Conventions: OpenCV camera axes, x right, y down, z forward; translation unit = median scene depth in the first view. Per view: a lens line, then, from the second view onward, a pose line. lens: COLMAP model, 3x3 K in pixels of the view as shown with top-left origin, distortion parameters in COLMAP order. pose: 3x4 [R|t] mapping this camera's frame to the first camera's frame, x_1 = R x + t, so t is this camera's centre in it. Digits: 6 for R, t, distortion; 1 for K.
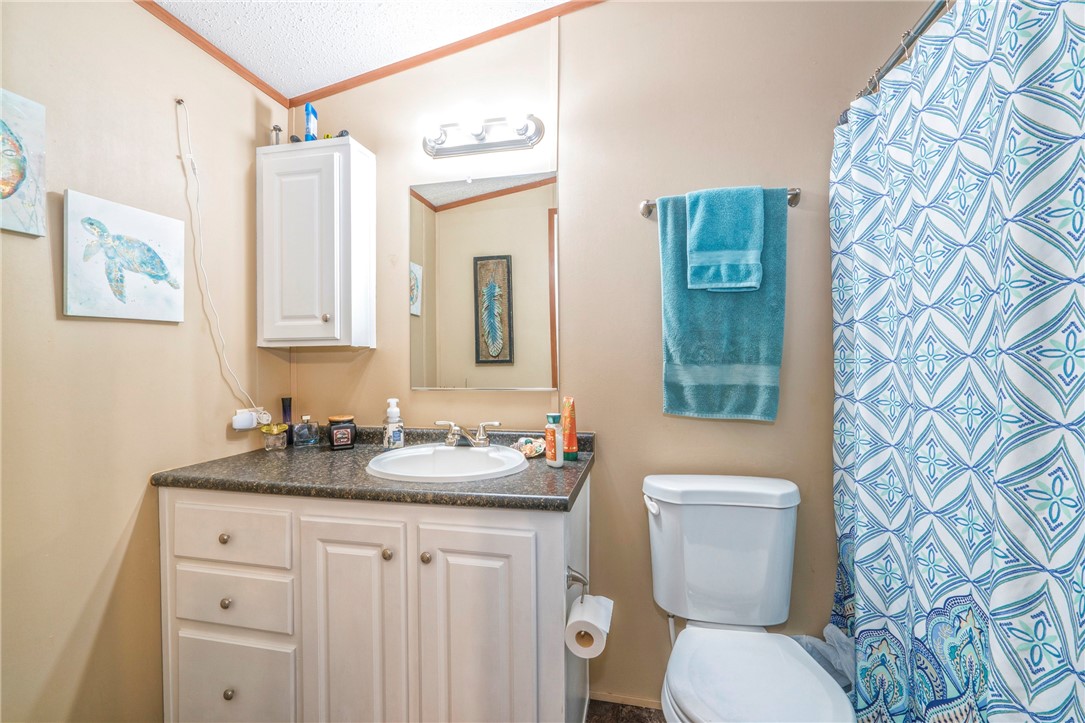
lens RADIAL K [[484.8, 0, 541.1], [0, 484.8, 360.2], [0, 0, 1]] dist [-0.008655, 0.003712]
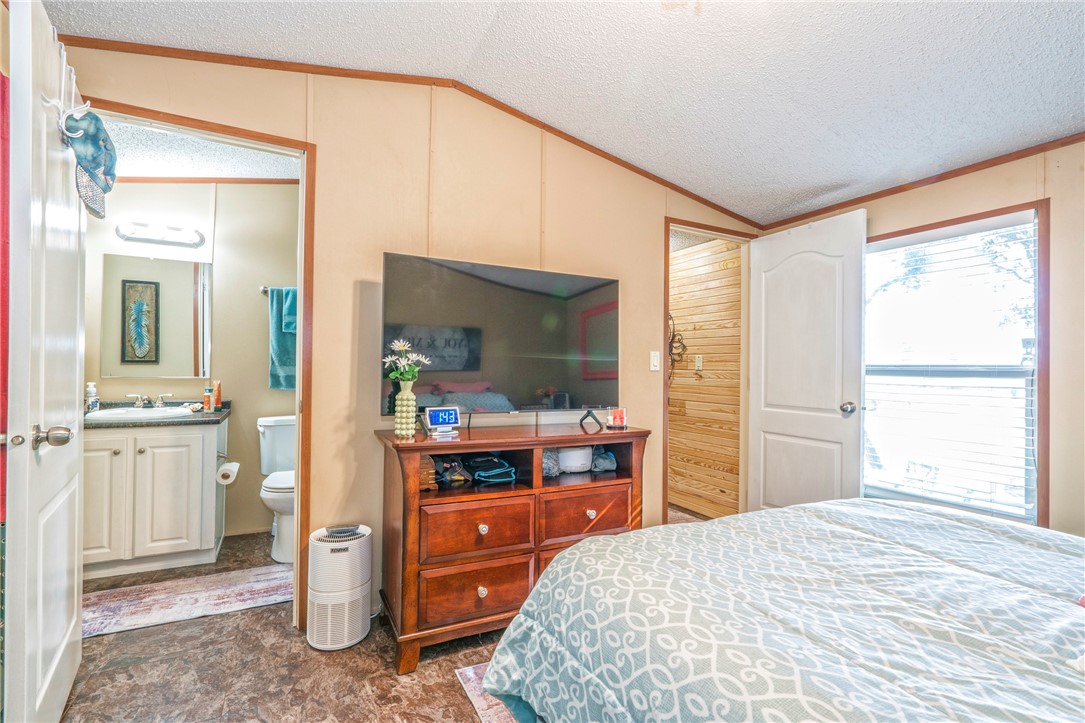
lens RADIAL K [[484.8, 0, 538.6], [0, 484.8, 362.9], [0, 0, 1]] dist [-0.008655, 0.003712]
pose [[0.773344, 0.025117, 0.633489, -0.183030], [-0.023253, 0.999666, -0.011248, -0.006699], [-0.633561, -0.006032, 0.773670, -1.394879]]
